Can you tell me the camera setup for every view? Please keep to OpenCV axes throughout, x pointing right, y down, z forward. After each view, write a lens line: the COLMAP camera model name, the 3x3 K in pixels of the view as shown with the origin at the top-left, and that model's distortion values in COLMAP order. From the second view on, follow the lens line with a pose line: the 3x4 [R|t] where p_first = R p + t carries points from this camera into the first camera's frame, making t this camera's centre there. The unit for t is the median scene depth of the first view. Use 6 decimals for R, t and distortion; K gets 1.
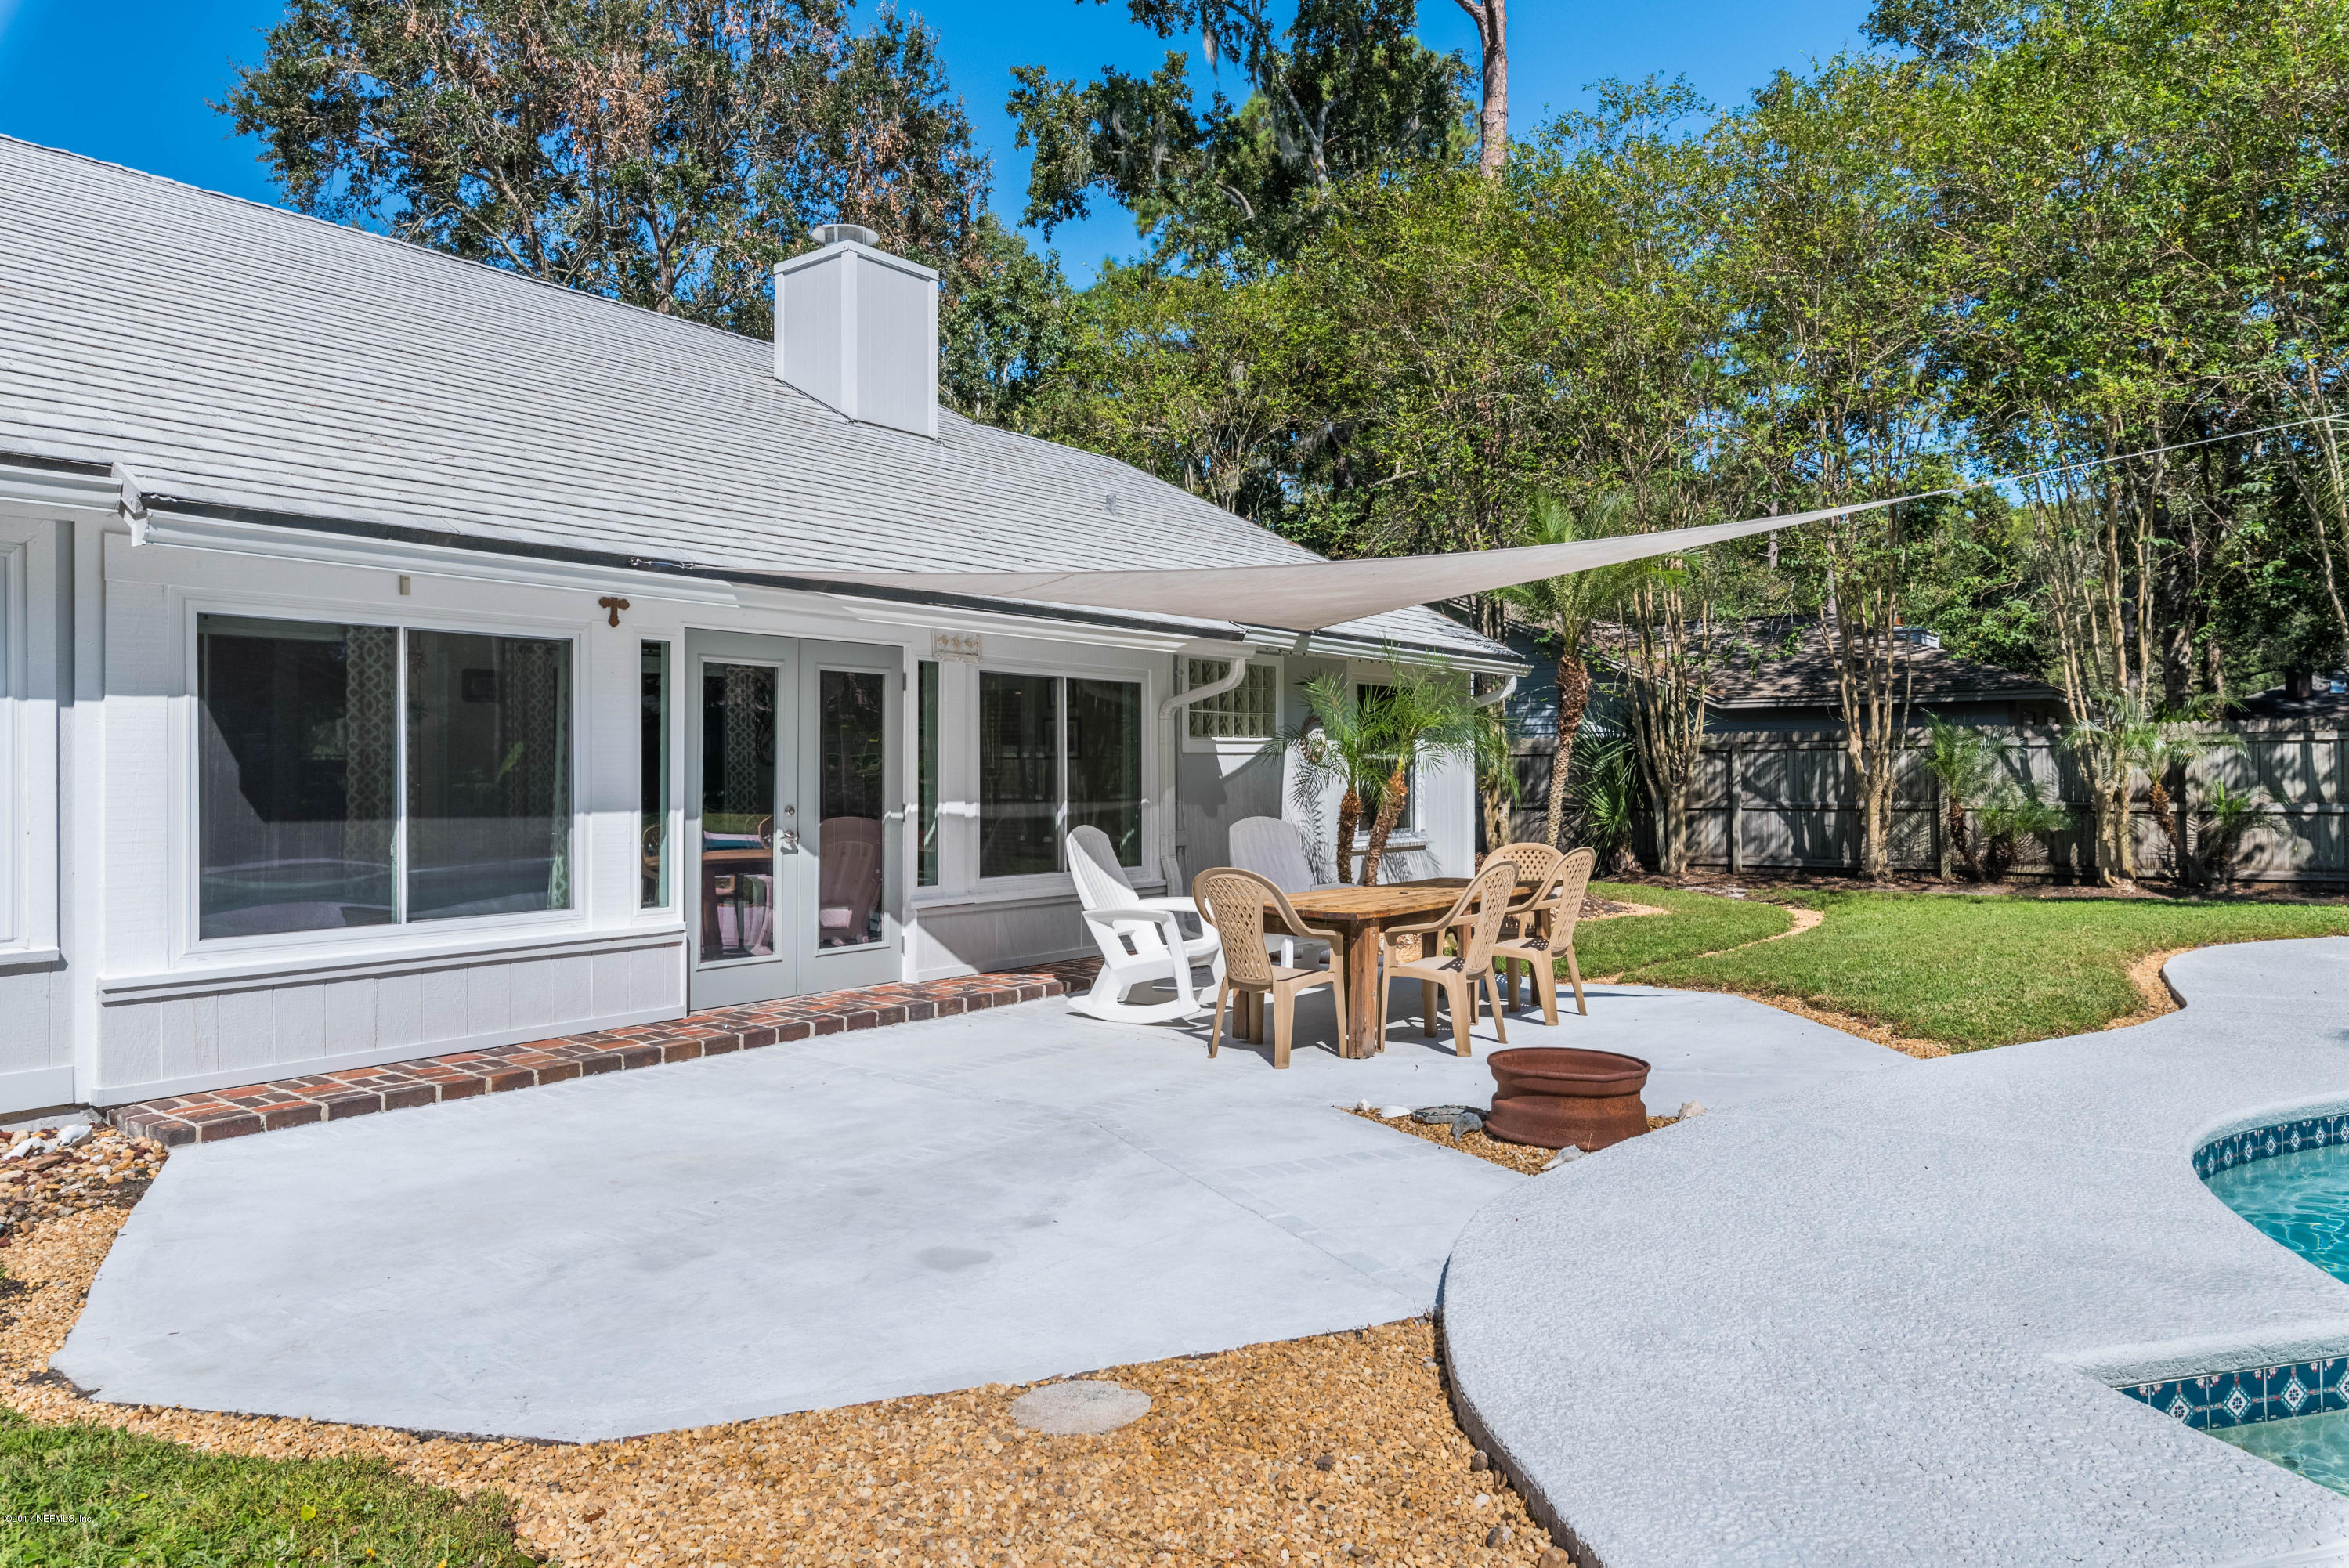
lens RADIAL K [[1500.3, 0, 1179.5], [0, 1500.3, 734.7], [0, 0, 1]] dist [0.024508, 0.000660]
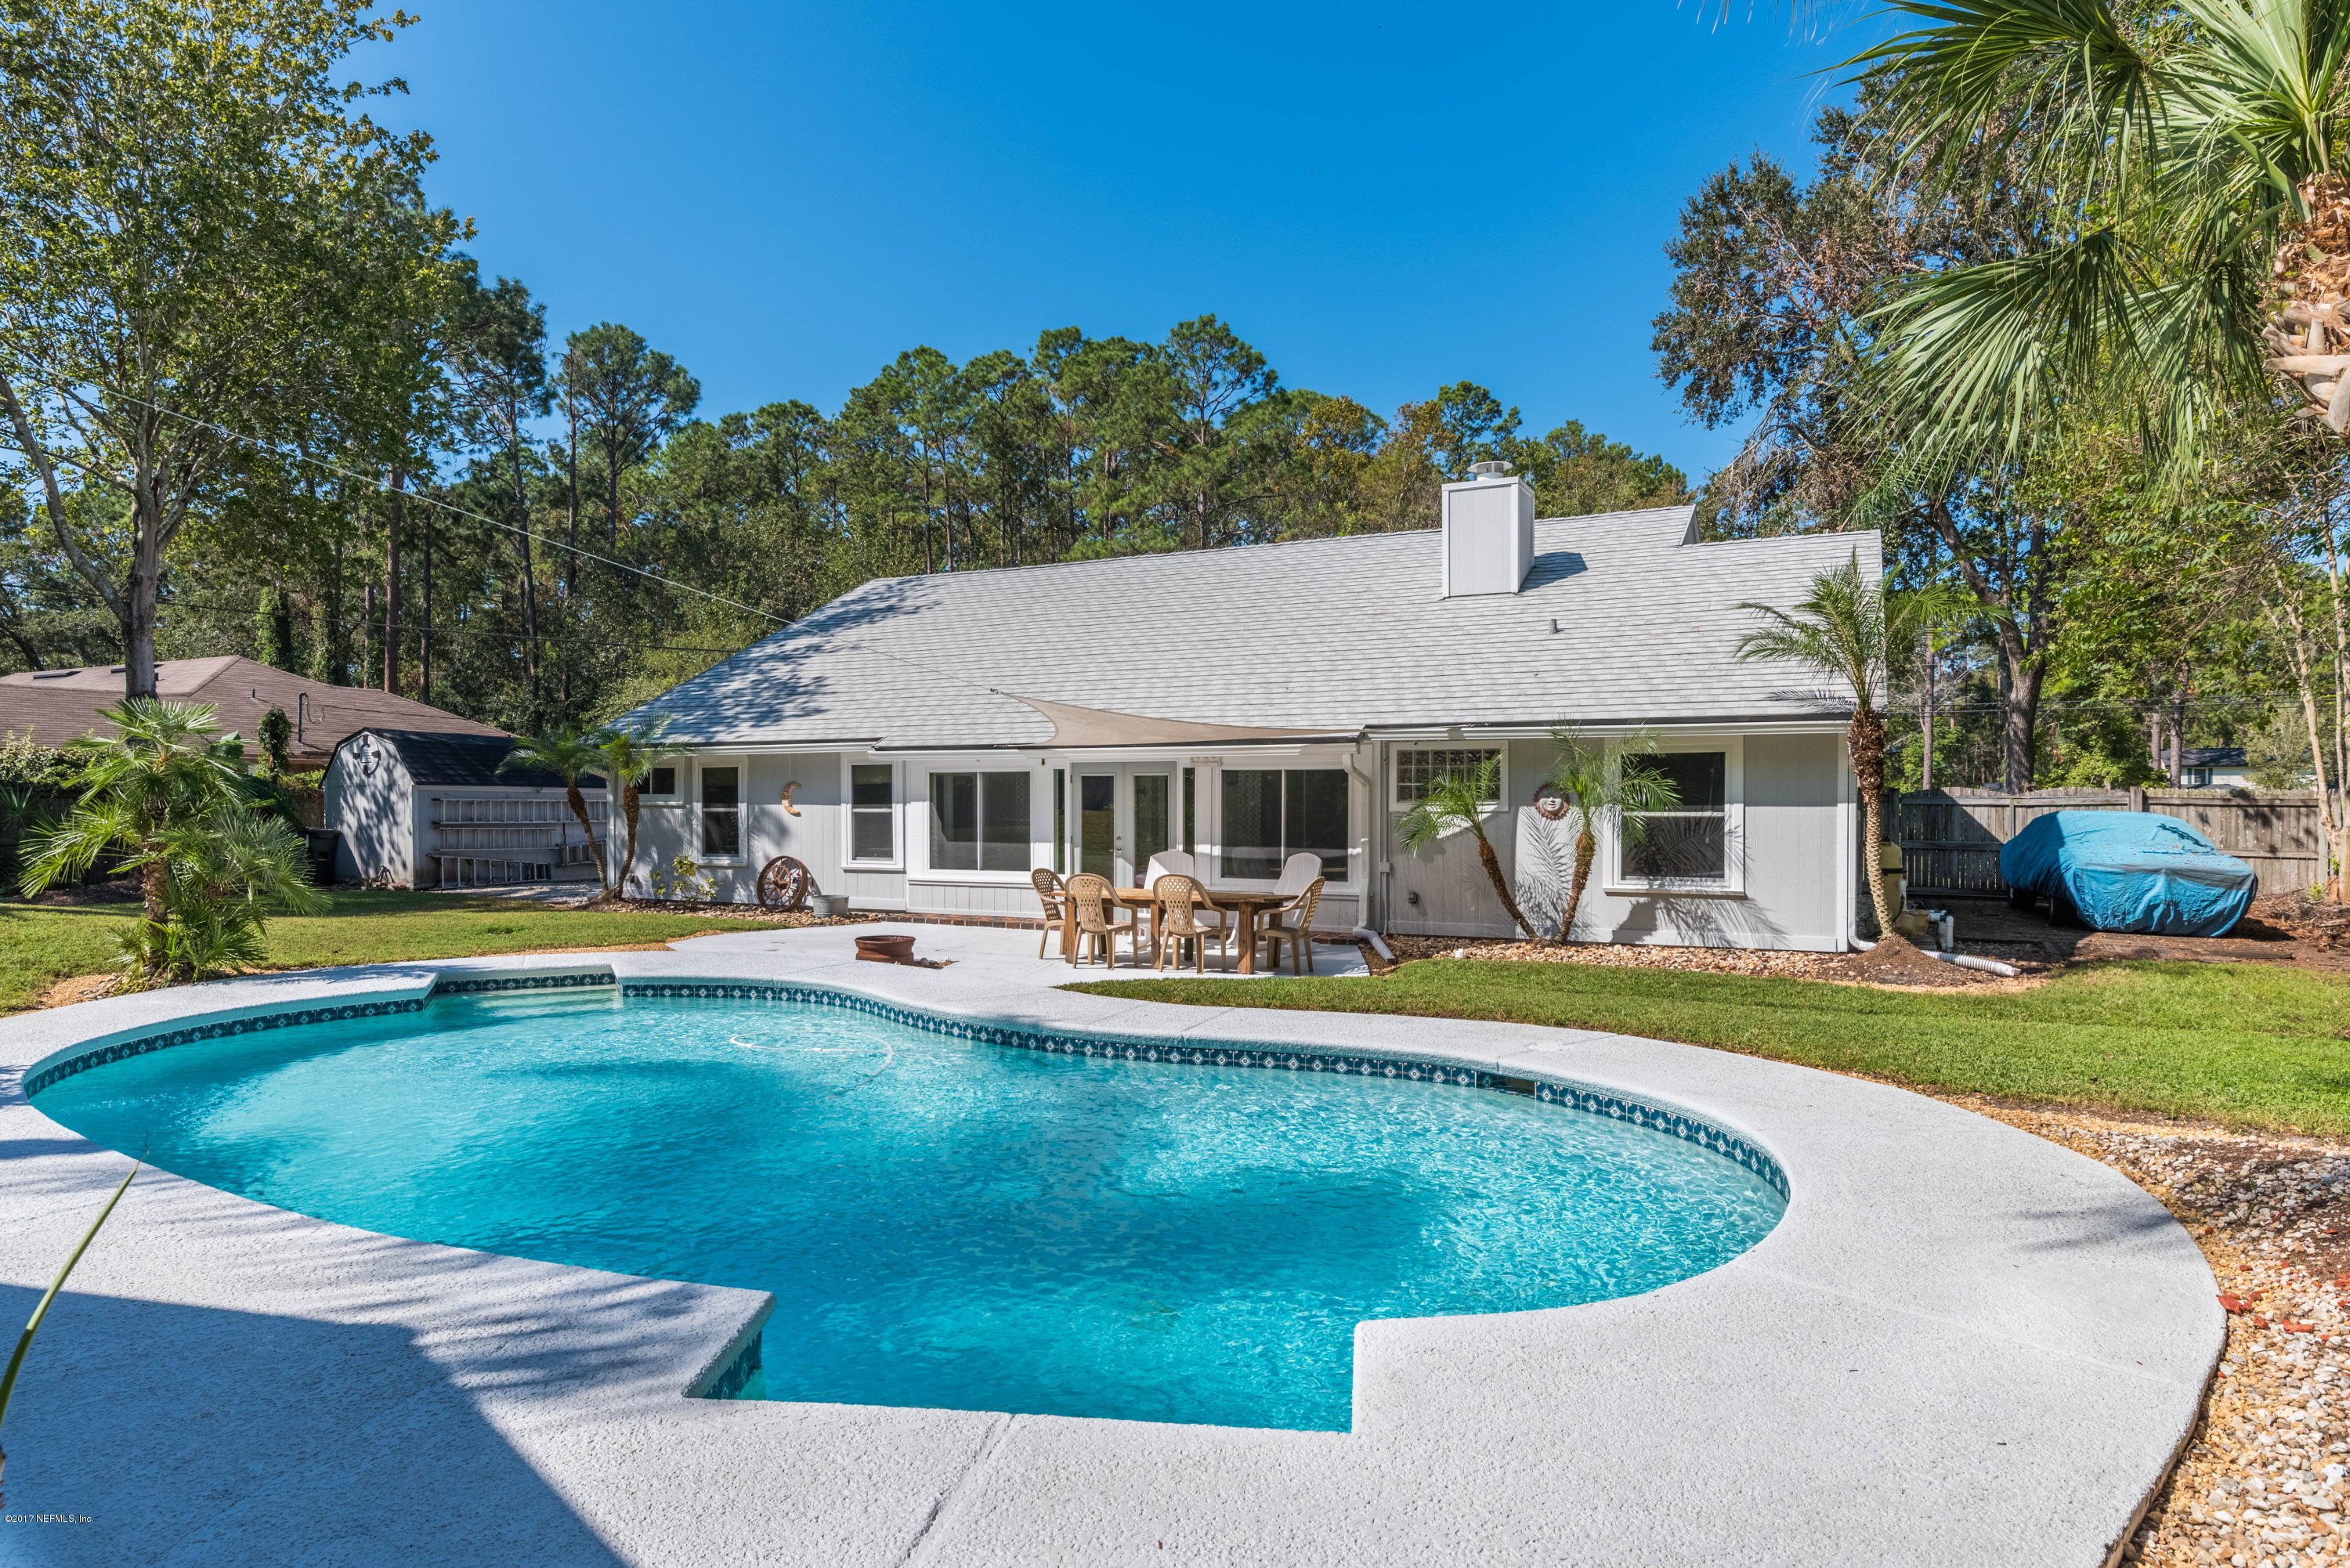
lens RADIAL K [[1298.7, 0, 1167.7], [0, 1298.7, 802.5], [0, 0, 1]] dist [-0.002197, -0.000039]
pose [[0.187799, 0.007556, -0.982178, 1.634928], [0.027295, 0.999544, 0.012909, -0.026978], [0.981828, -0.029233, 0.187507, 0.687649]]
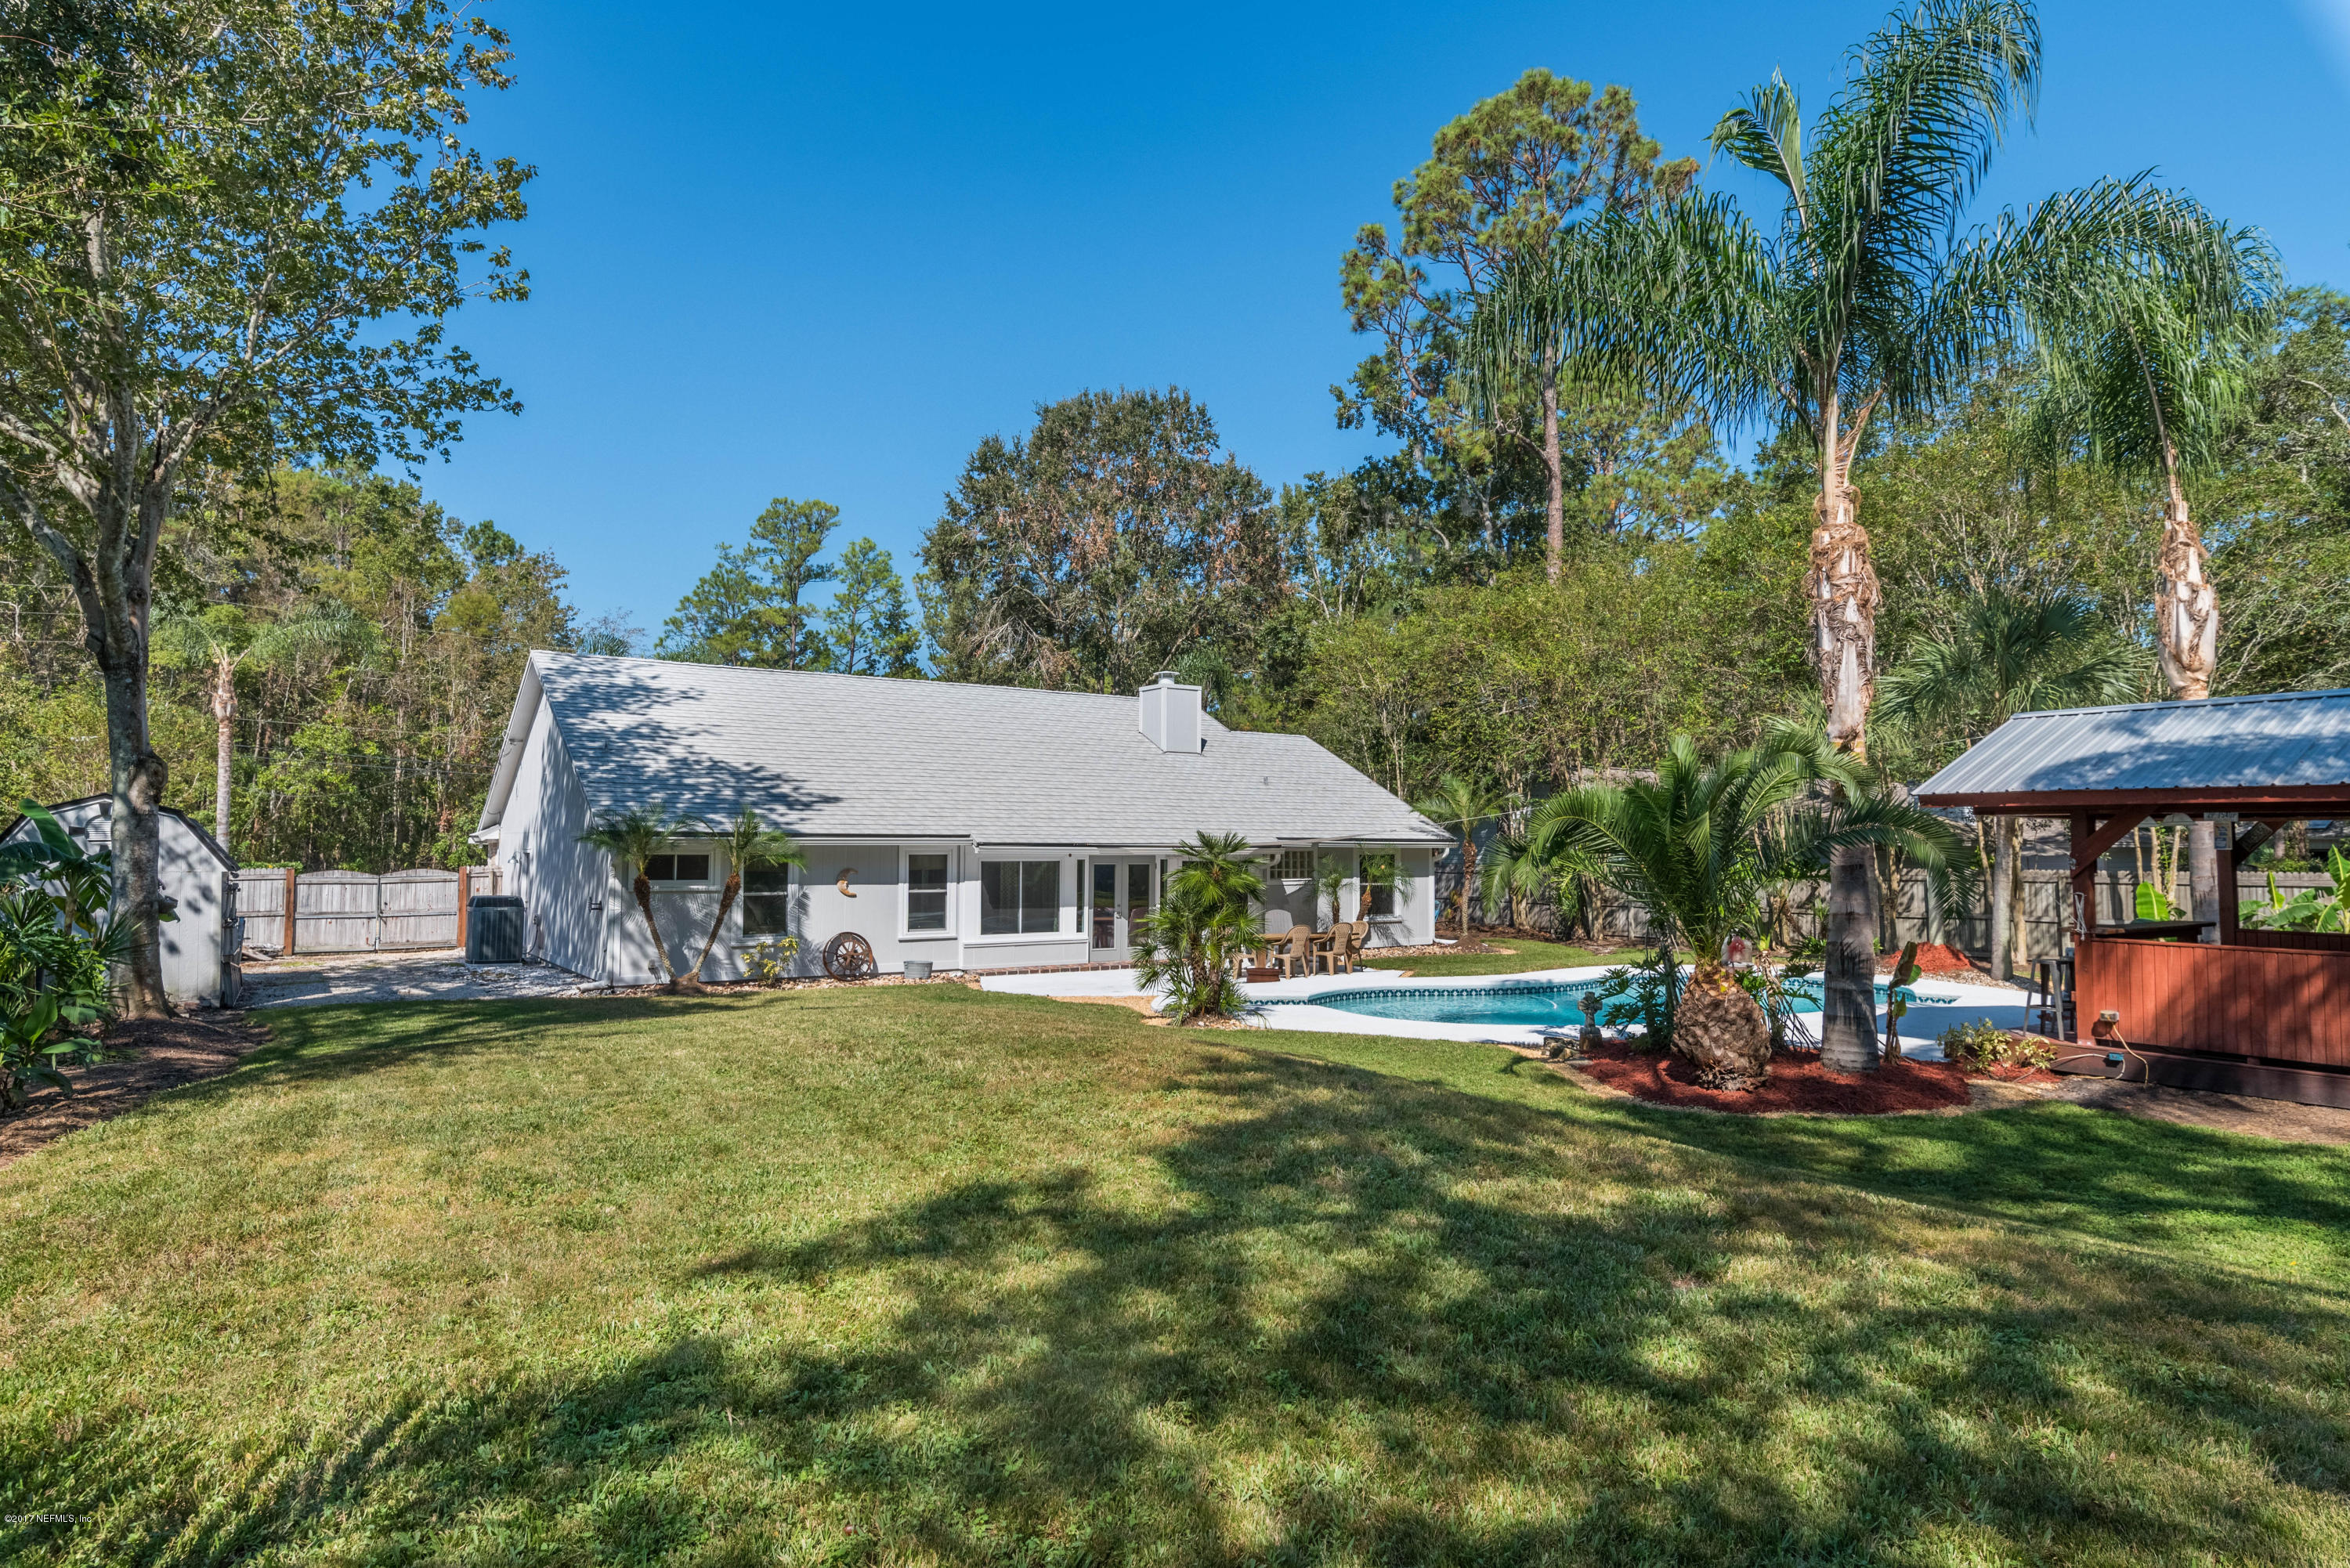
lens RADIAL K [[1298.7, 0, 1167.7], [0, 1298.7, 802.5], [0, 0, 1]] dist [-0.002197, -0.000039]
pose [[0.948928, -0.002276, -0.315485, 0.758148], [-0.000886, 0.999951, -0.009882, -0.152079], [0.315492, 0.009657, 0.948879, -1.724752]]
